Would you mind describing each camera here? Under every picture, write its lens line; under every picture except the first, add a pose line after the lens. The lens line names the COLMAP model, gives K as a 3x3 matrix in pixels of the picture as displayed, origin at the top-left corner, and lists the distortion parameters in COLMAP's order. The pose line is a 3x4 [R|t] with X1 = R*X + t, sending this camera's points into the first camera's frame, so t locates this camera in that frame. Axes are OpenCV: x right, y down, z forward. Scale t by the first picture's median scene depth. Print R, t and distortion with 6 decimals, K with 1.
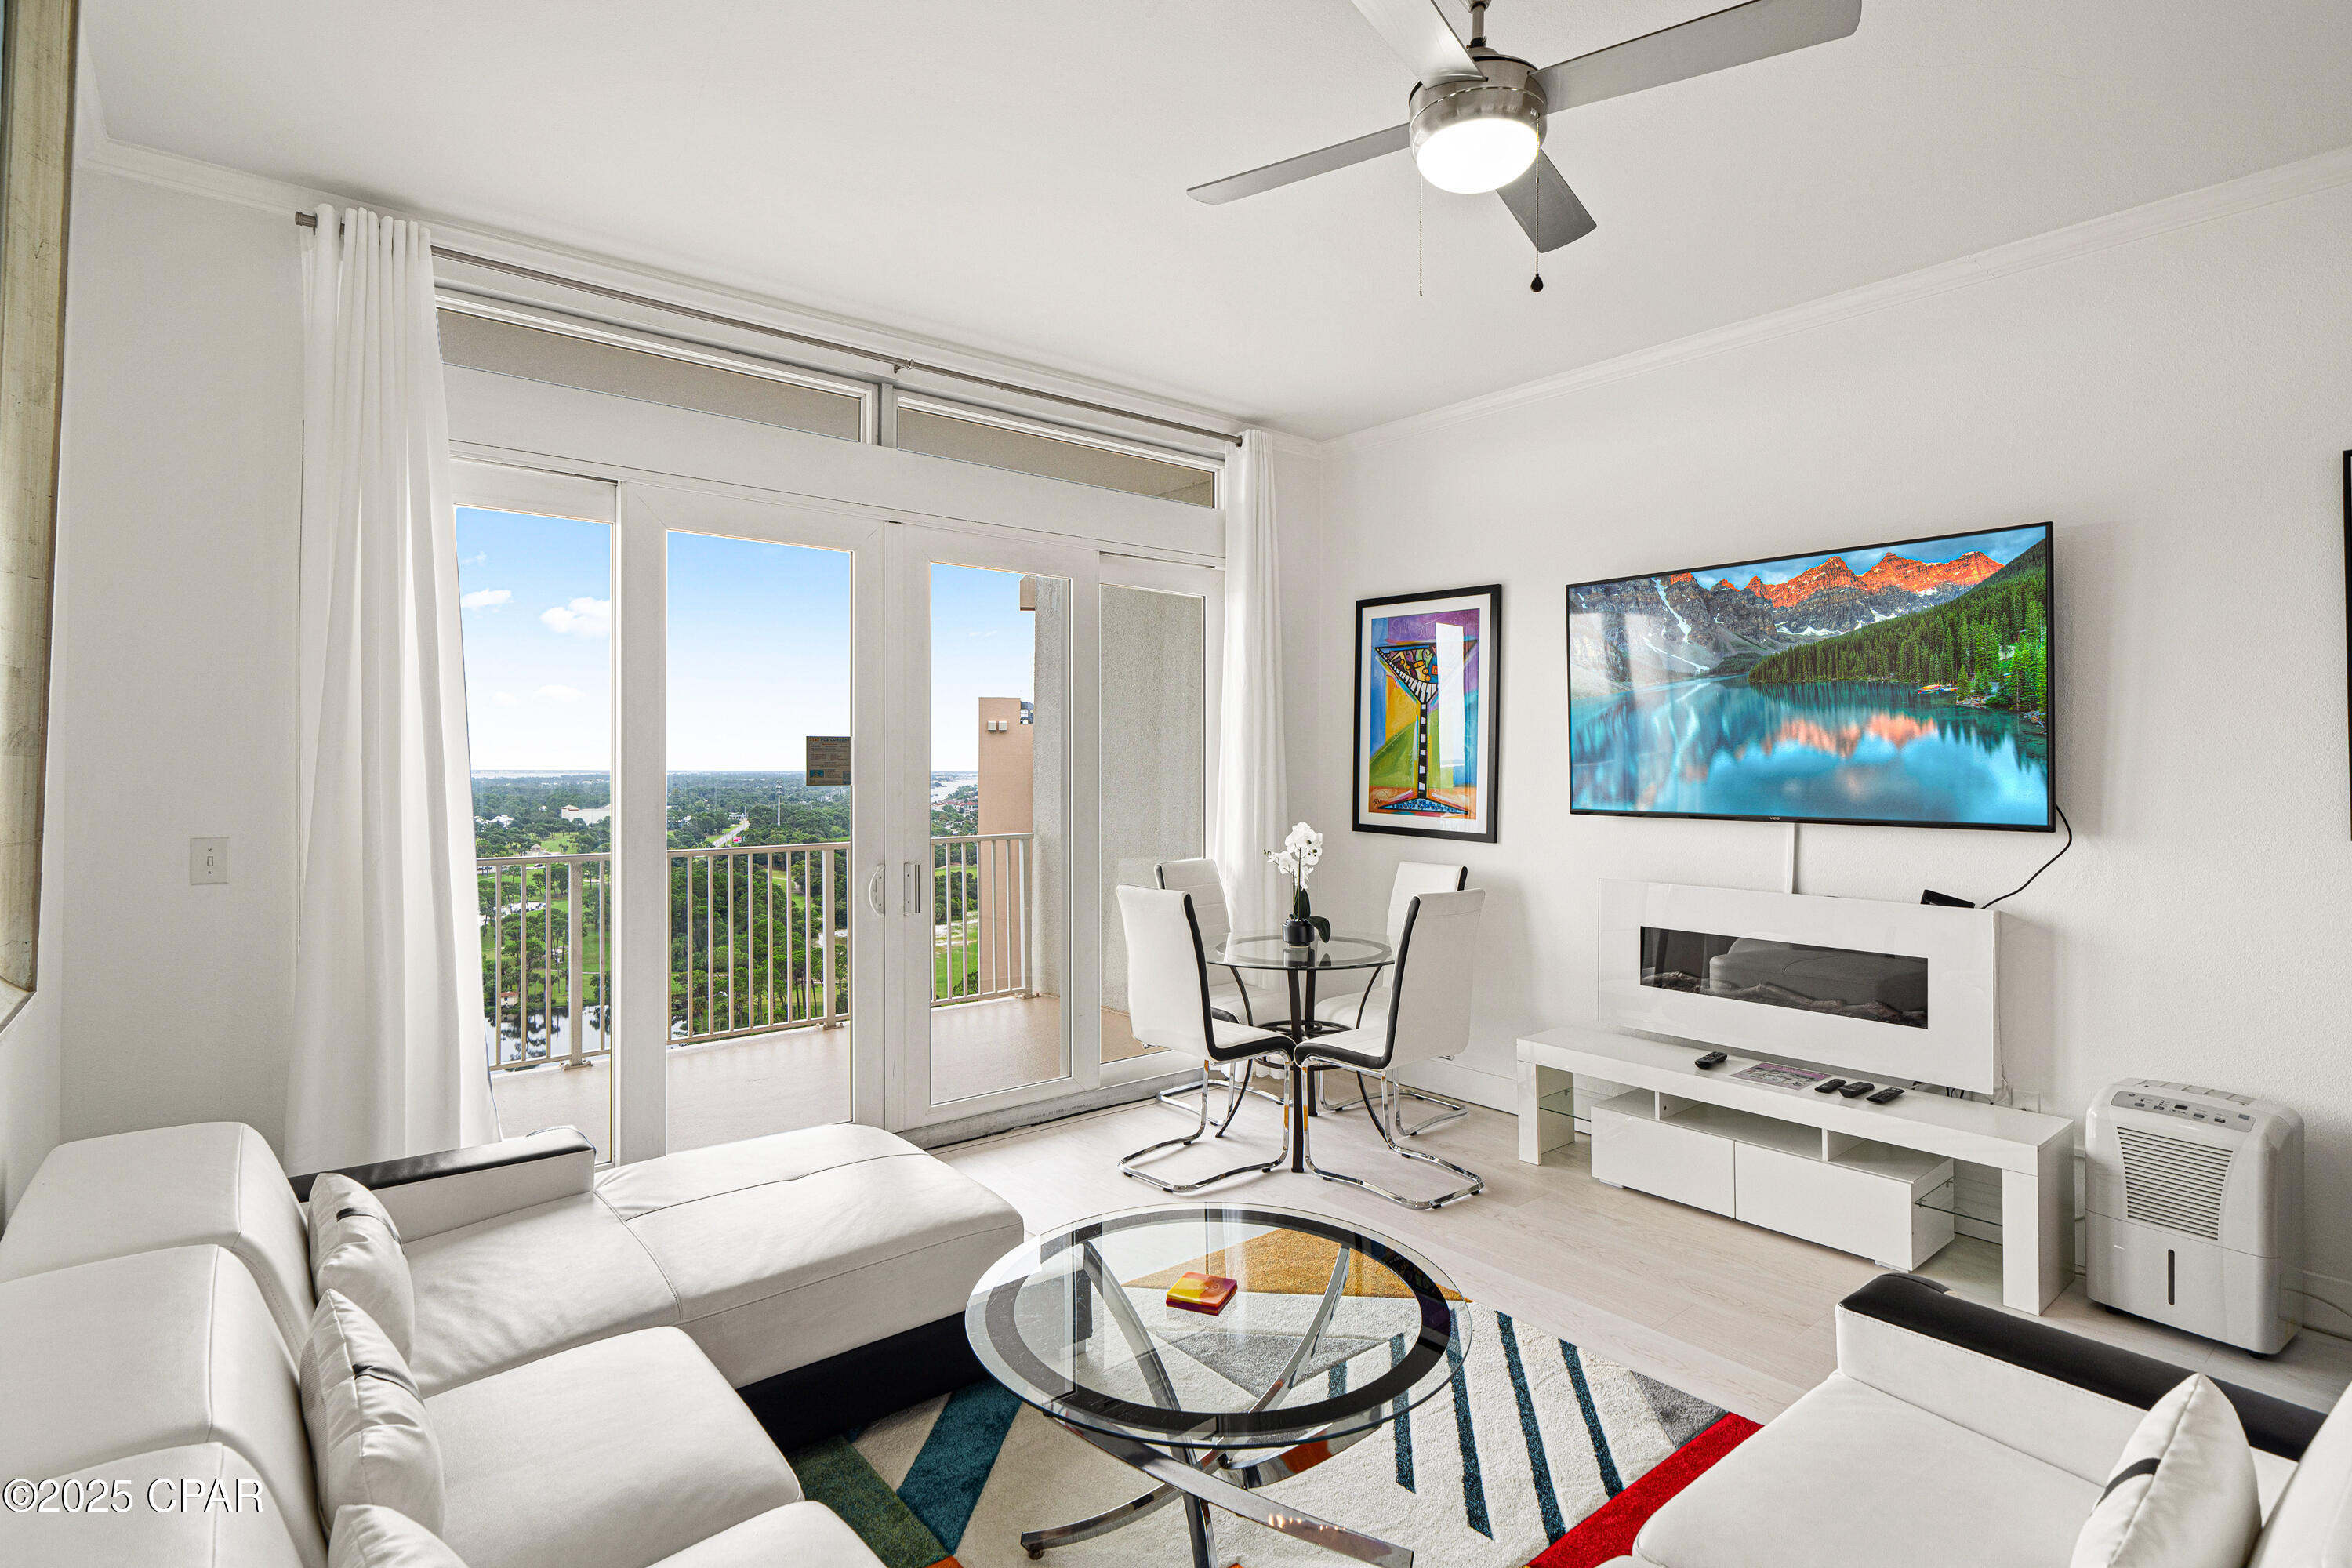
lens RADIAL K [[1168.0, 0, 1152.3], [0, 1168.0, 775.6], [0, 0, 1]] dist [-0.000755, 0.001599]
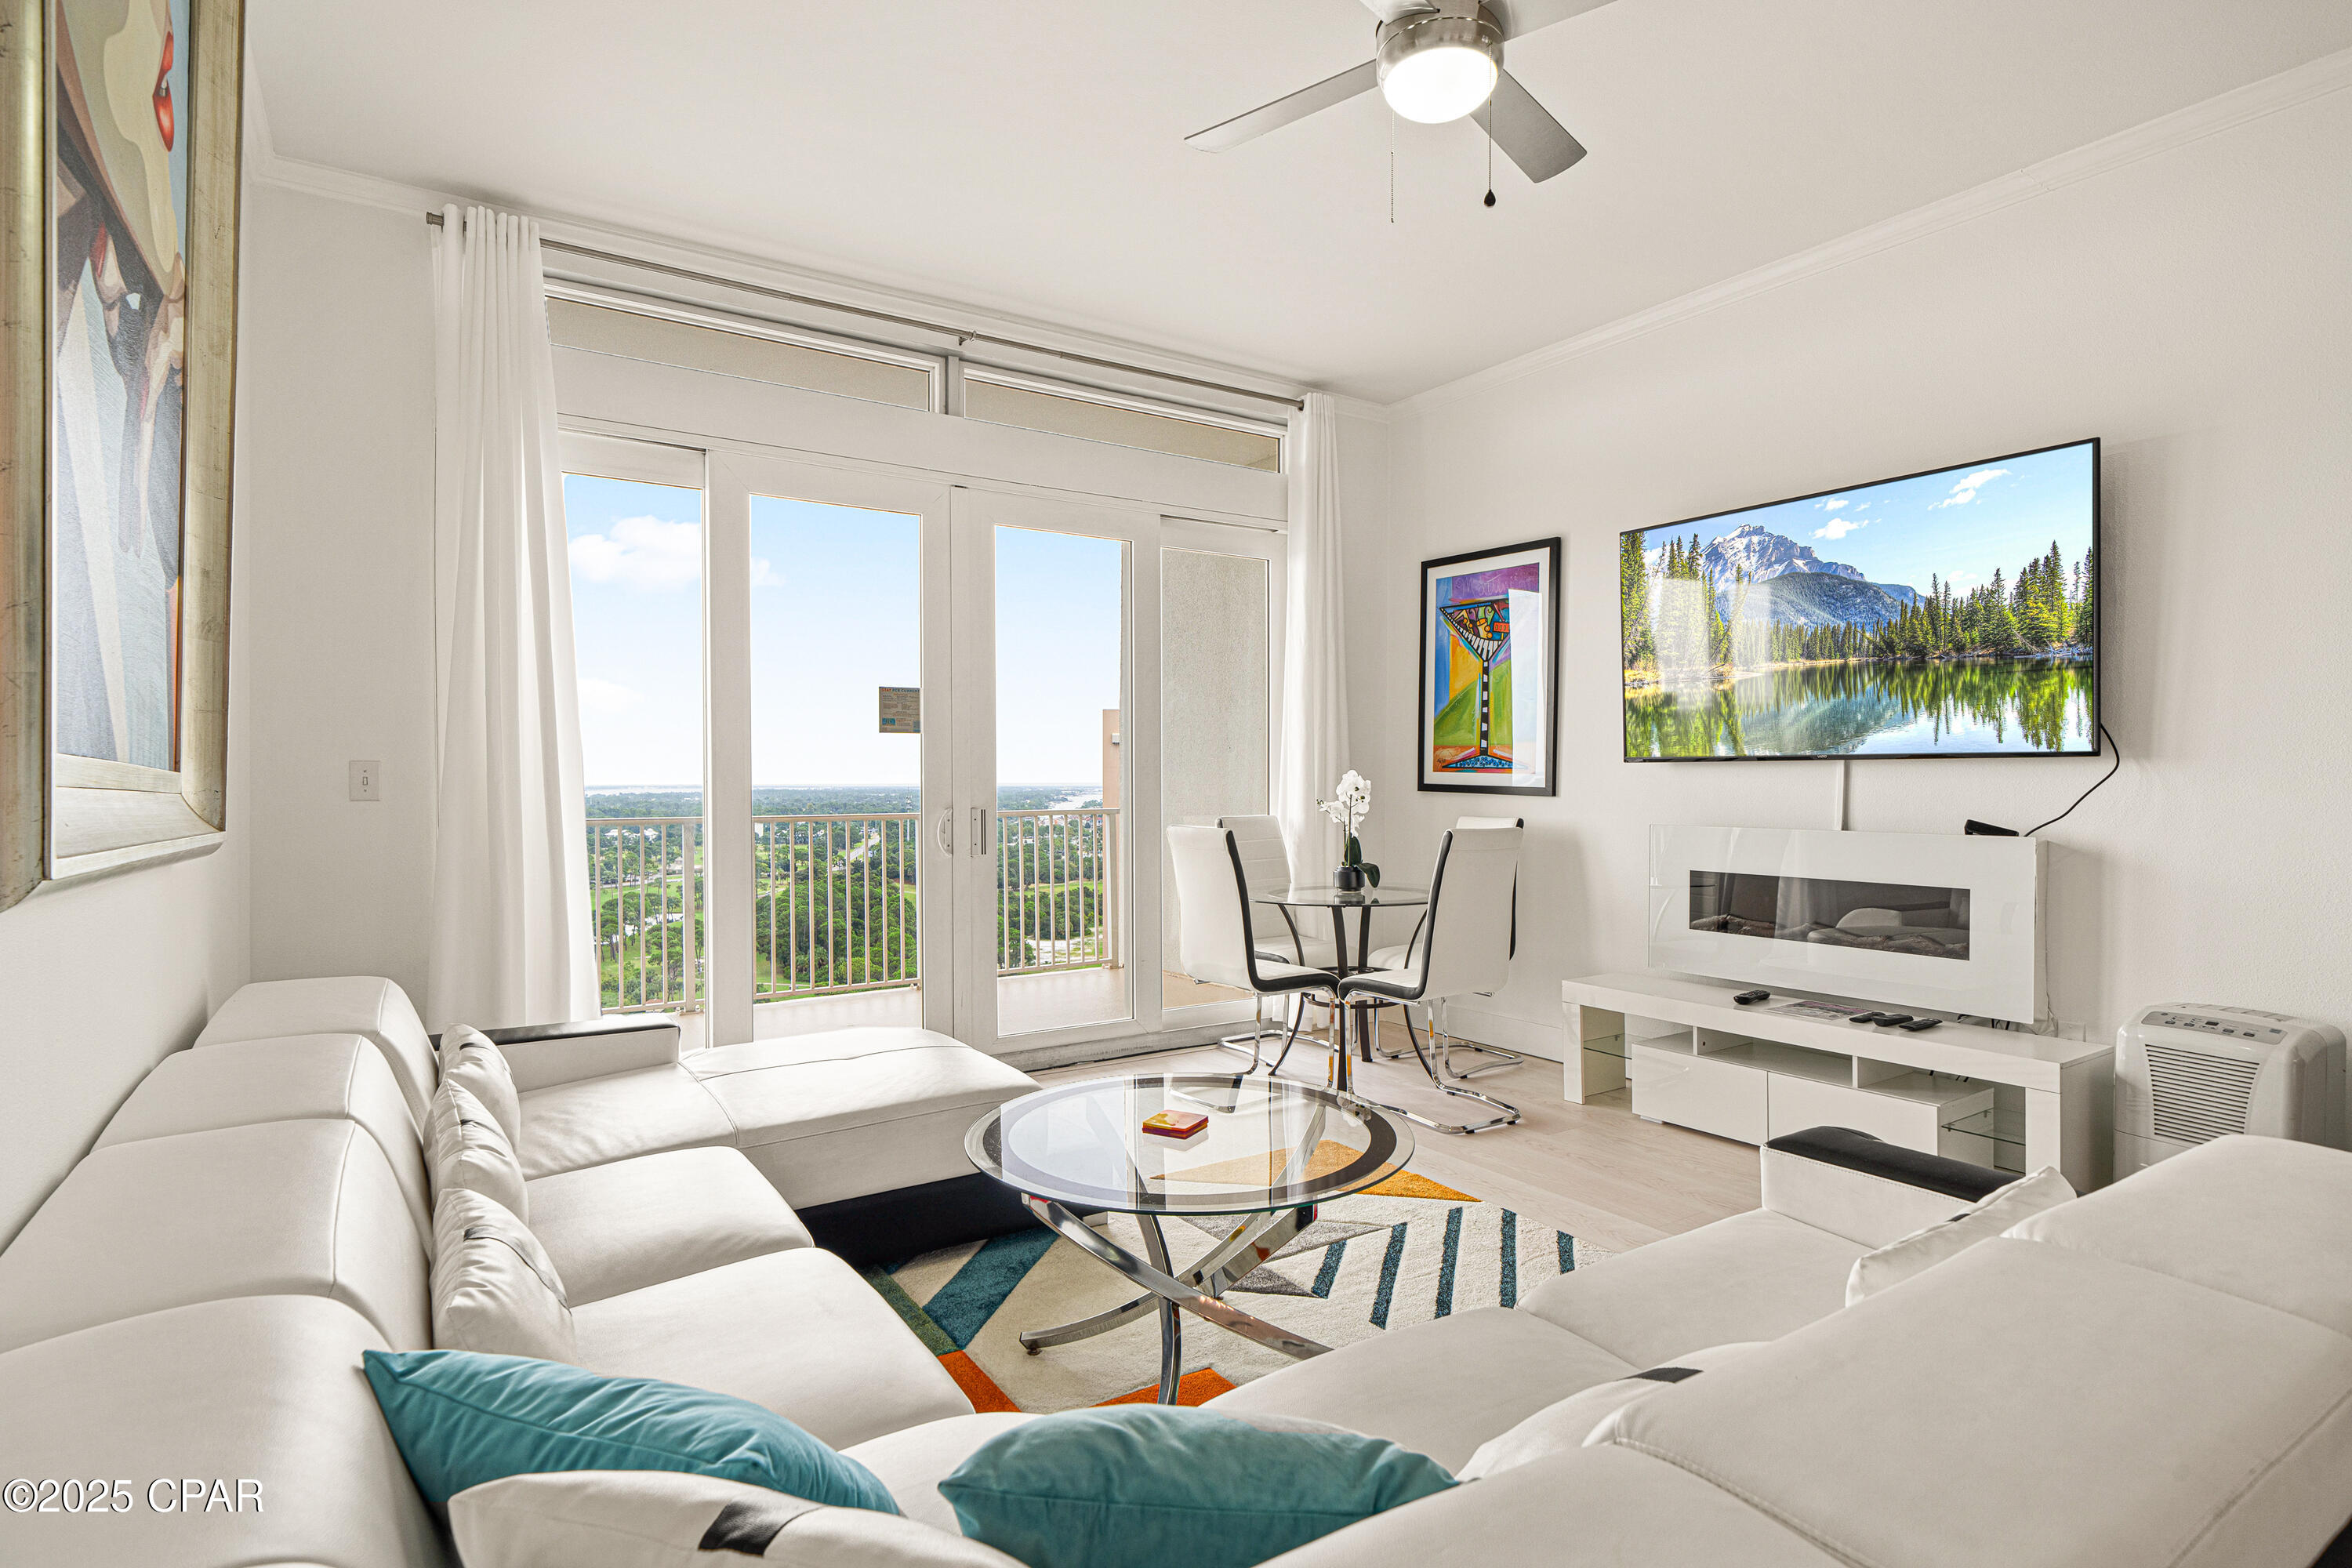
lens RADIAL K [[1168.0, 0, 1129.0], [0, 1168.0, 791.6], [0, 0, 1]] dist [-0.000755, 0.001599]
pose [[0.994095, 0.000339, -0.108512, 0.065728], [0.001724, 0.999820, 0.018919, 0.056624], [0.108499, -0.018994, 0.993915, -0.063151]]
